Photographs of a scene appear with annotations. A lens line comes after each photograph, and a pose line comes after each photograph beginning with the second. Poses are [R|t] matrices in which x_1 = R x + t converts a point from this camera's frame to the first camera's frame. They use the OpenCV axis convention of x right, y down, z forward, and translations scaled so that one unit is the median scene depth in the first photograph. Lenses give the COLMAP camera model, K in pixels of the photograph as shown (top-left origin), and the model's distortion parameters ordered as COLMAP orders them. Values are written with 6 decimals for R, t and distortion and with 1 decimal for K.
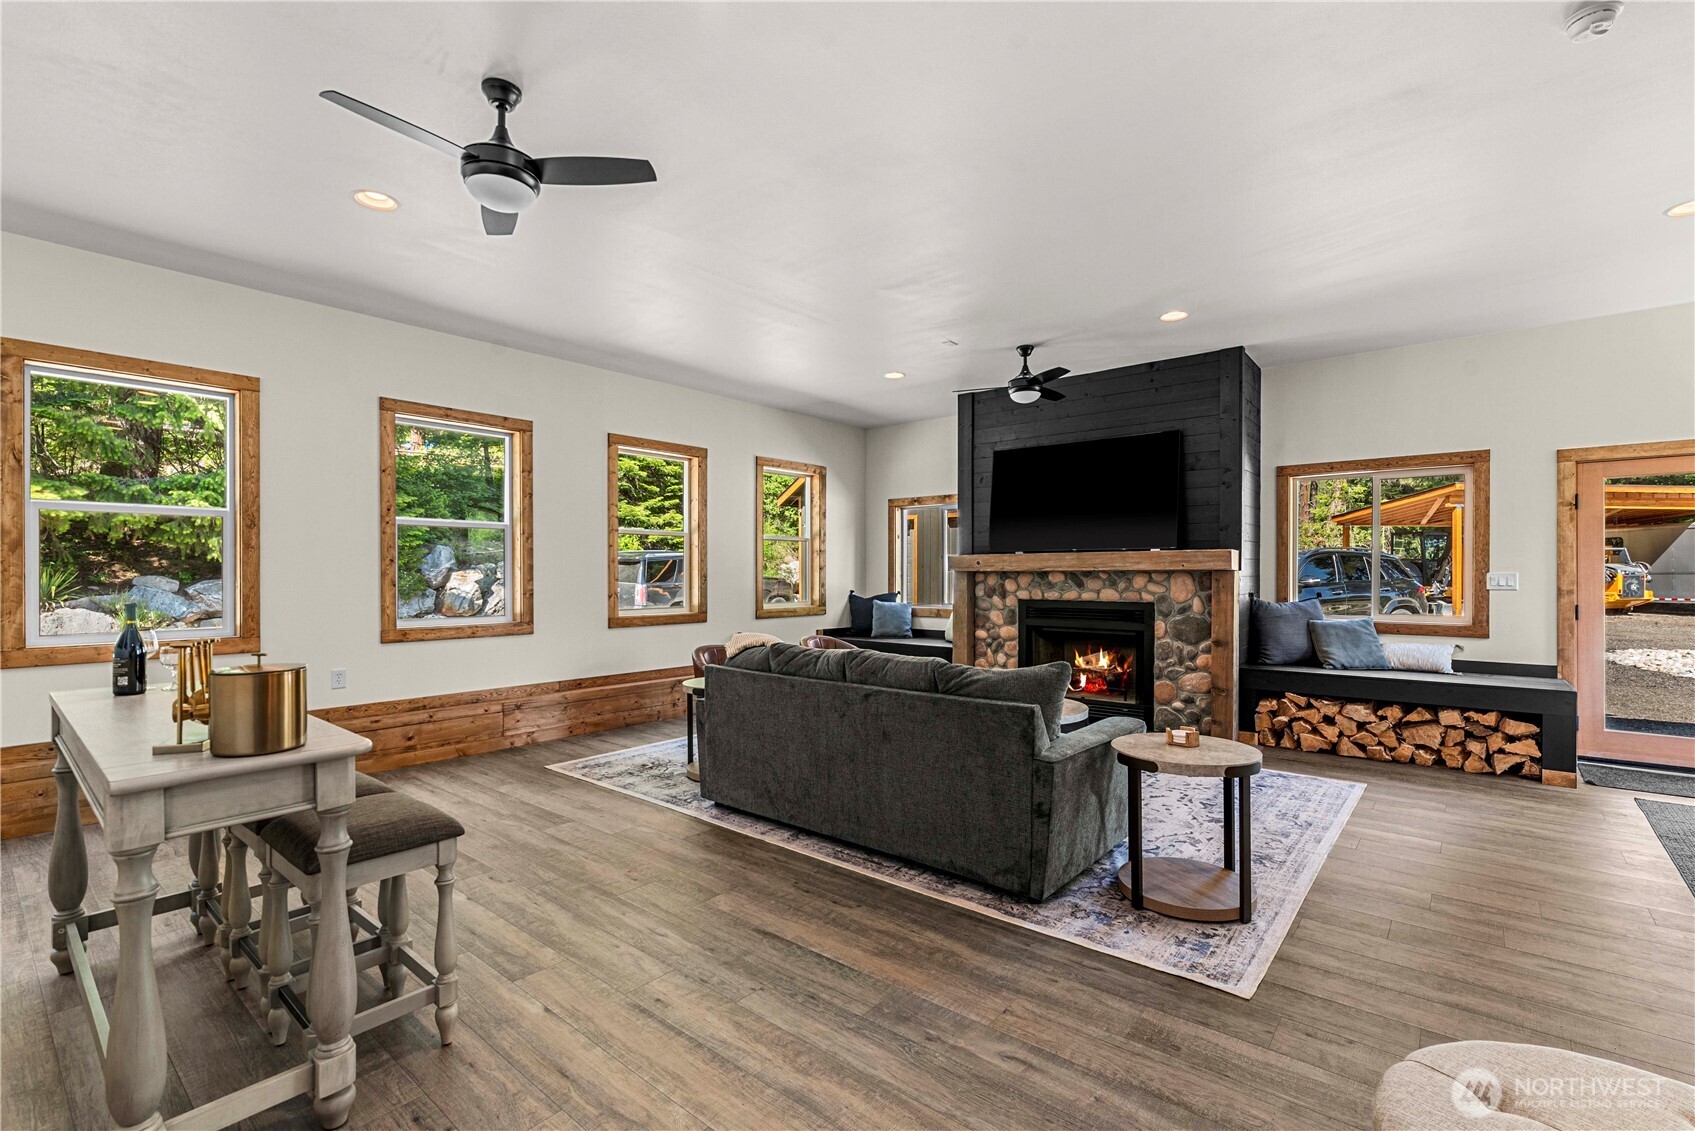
lens RADIAL K [[742.9, 0, 857.2], [0, 742.9, 572.2], [0, 0, 1]] dist [0.000335, 0.000347]
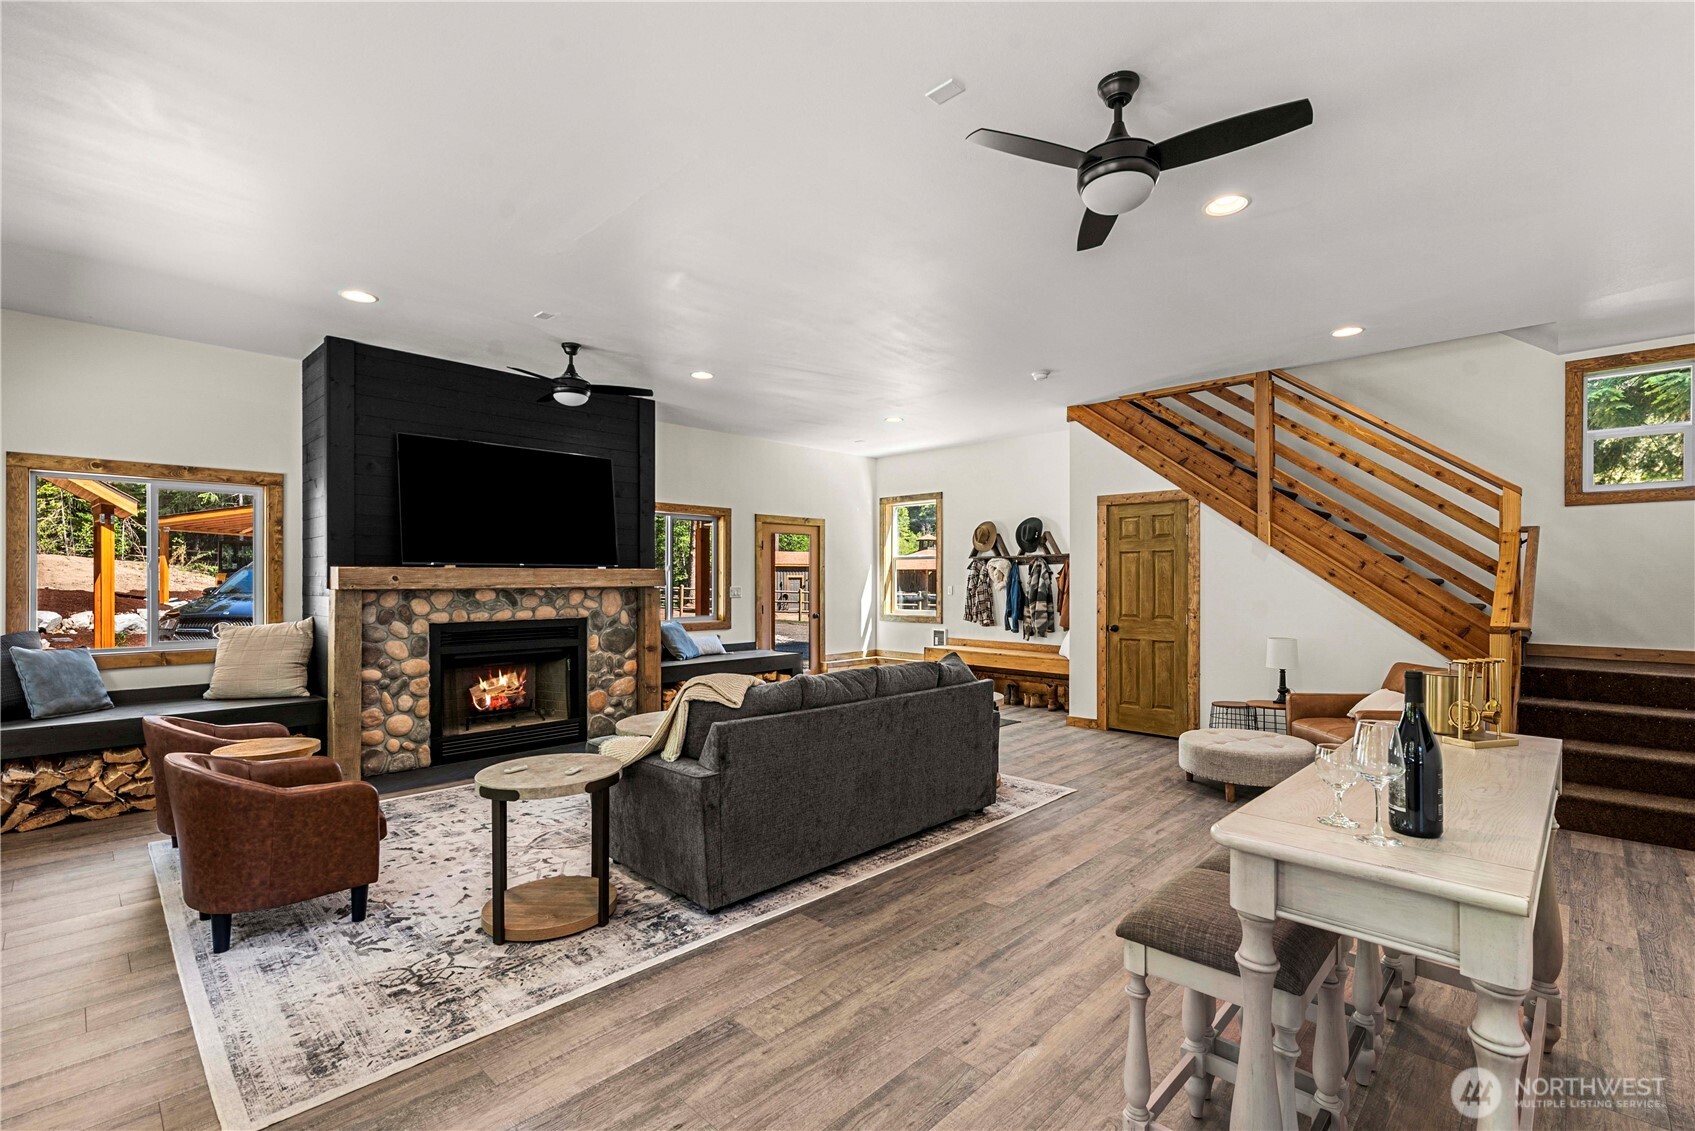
lens RADIAL K [[742.9, 0, 856.2], [0, 742.9, 574.6], [0, 0, 1]] dist [0.000335, 0.000347]
pose [[0.088440, 0.008043, 0.996049, -0.624955], [0.001042, 0.999966, -0.008168, -0.011161], [-0.996081, 0.001760, 0.088428, 0.542295]]
